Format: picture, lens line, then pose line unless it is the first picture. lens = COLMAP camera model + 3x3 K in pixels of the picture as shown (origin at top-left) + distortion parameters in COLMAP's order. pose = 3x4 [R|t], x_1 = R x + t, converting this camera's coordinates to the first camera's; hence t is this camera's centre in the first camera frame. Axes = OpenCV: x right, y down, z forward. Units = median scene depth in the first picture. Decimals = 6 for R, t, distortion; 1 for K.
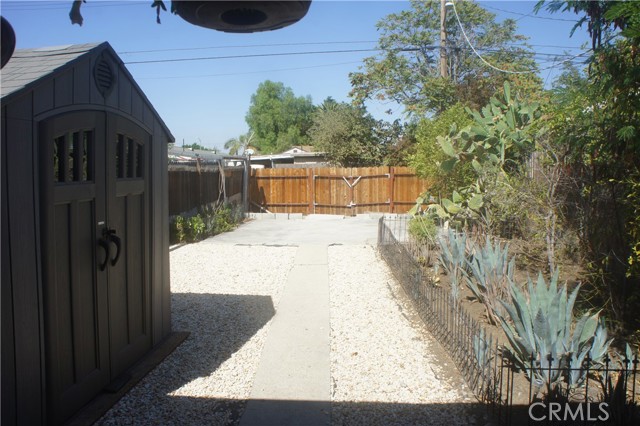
lens RADIAL K [[515.9, 0, 317.8], [0, 515.9, 210.3], [0, 0, 1]] dist [-0.170309, 0.132194]
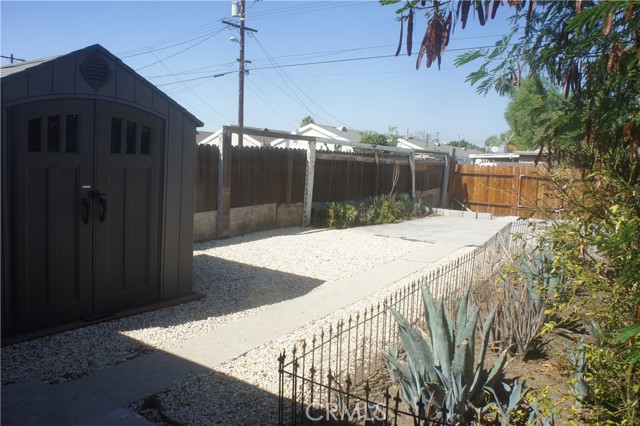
lens RADIAL K [[515.9, 0, 317.8], [0, 515.9, 210.3], [0, 0, 1]] dist [-0.170309, 0.132194]
pose [[0.851080, 0.084728, -0.518154, 0.185349], [-0.082381, 0.996219, 0.027588, 0.000423], [0.518533, 0.019207, 0.854842, 0.054491]]
